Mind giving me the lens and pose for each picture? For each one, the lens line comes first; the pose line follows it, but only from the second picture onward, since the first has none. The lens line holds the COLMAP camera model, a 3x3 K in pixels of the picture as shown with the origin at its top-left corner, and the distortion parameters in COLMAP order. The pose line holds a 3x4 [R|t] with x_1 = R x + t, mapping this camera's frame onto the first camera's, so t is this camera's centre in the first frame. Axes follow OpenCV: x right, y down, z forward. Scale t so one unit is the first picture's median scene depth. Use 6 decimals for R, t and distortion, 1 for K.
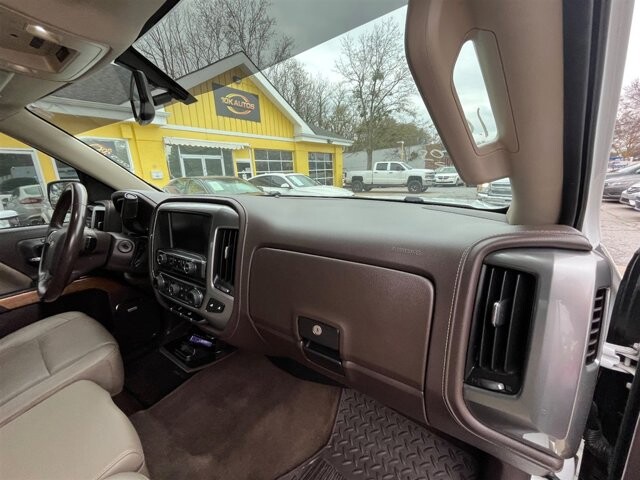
lens RADIAL K [[258.1, 0, 319.4], [0, 258.1, 242.1], [0, 0, 1]] dist [-0.004815, -0.000282]
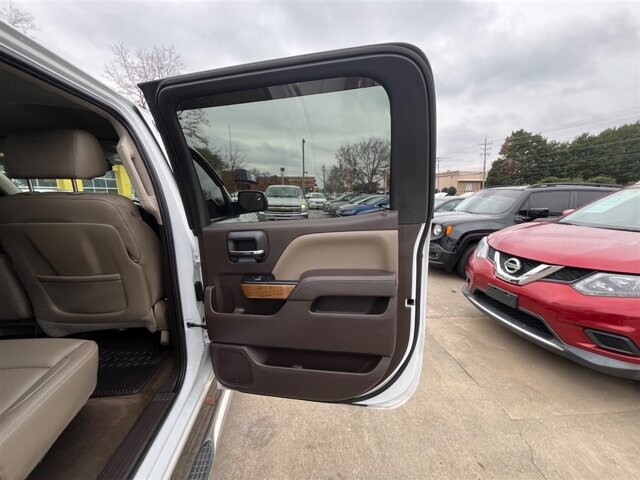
lens RADIAL K [[258.1, 0, 319.4], [0, 258.1, 242.1], [0, 0, 1]] dist [-0.004815, -0.000282]
pose [[0.747533, -0.077158, 0.659728, -0.030945], [0.133557, 0.990405, -0.035501, 0.029111], [-0.650659, 0.114649, 0.750665, -0.104631]]
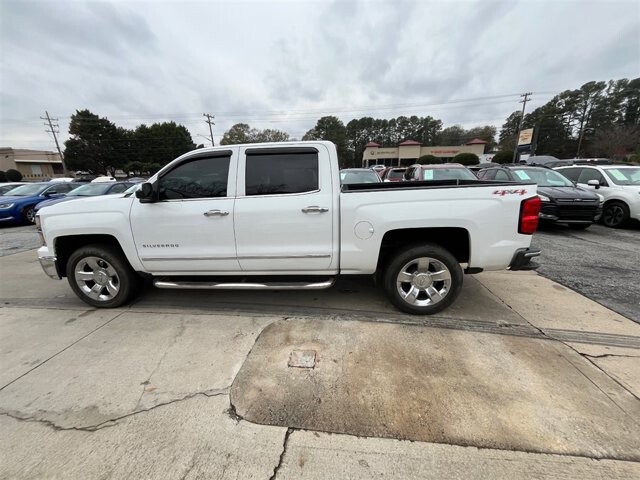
lens RADIAL K [[258.1, 0, 319.4], [0, 258.1, 242.1], [0, 0, 1]] dist [-0.004815, -0.000282]
pose [[-0.500589, -0.173120, 0.848198, -0.268036], [0.257688, 0.905585, 0.336916, -0.011172], [-0.826443, 0.387227, -0.408715, 0.068887]]
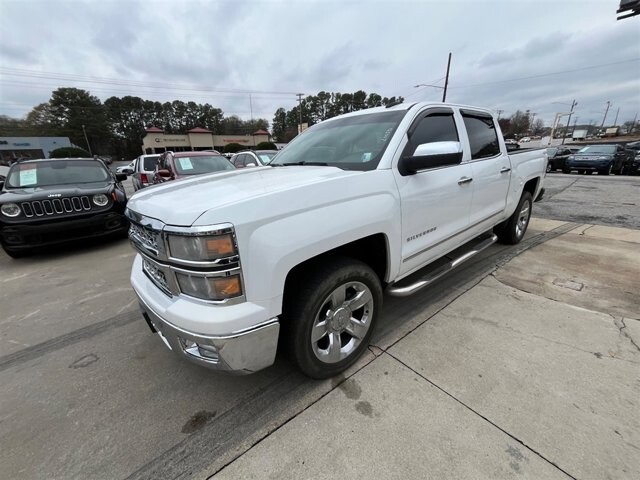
lens RADIAL K [[258.1, 0, 319.4], [0, 258.1, 242.1], [0, 0, 1]] dist [-0.004815, -0.000282]
pose [[-0.956703, -0.011004, 0.290859, -0.060625], [0.149525, 0.838767, 0.523557, -0.047091], [-0.249724, 0.544379, -0.800805, 0.199774]]
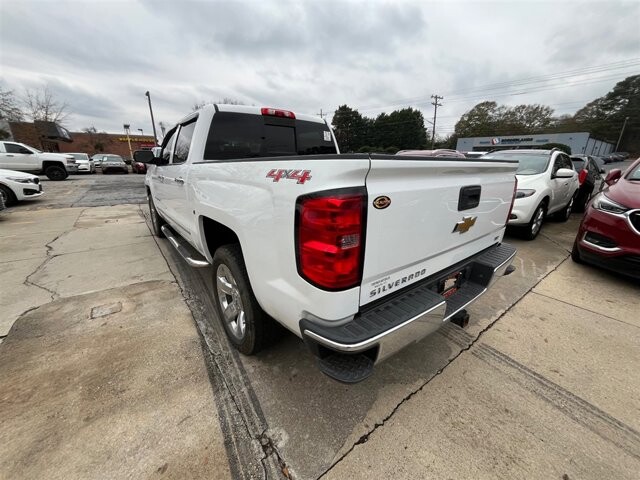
lens RADIAL K [[258.1, 0, 319.4], [0, 258.1, 242.1], [0, 0, 1]] dist [-0.004815, -0.000282]
pose [[0.285274, -0.248836, 0.925581, -0.253420], [0.217620, 0.957304, 0.190291, 0.045972], [-0.933413, 0.147140, 0.327245, -0.118021]]
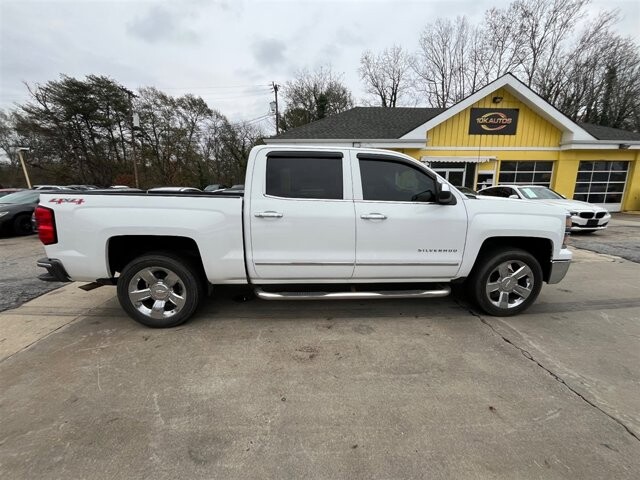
lens RADIAL K [[258.1, 0, 319.4], [0, 258.1, 242.1], [0, 0, 1]] dist [-0.004815, -0.000282]
pose [[0.628137, 0.194047, -0.753518, 0.100734], [-0.219251, 0.973305, 0.067878, 0.035234], [0.746574, 0.122573, 0.653914, -0.140963]]
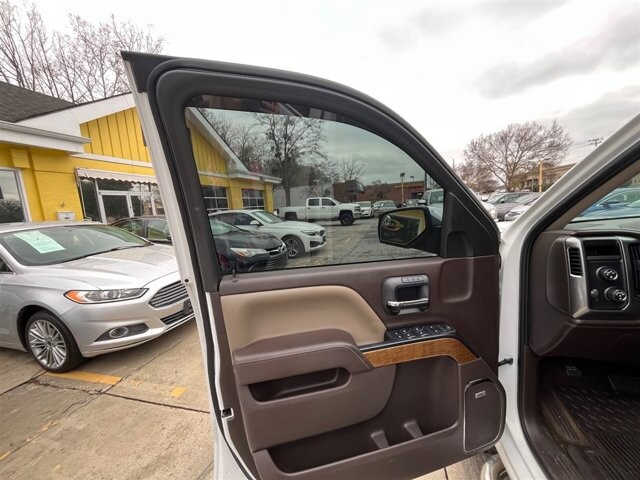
lens RADIAL K [[258.1, 0, 319.4], [0, 258.1, 242.1], [0, 0, 1]] dist [-0.004815, -0.000282]
pose [[0.932626, -0.072081, 0.353571, -0.122636], [0.120163, 0.985959, -0.115954, -0.009268], [-0.340248, 0.150627, 0.928193, 0.045130]]
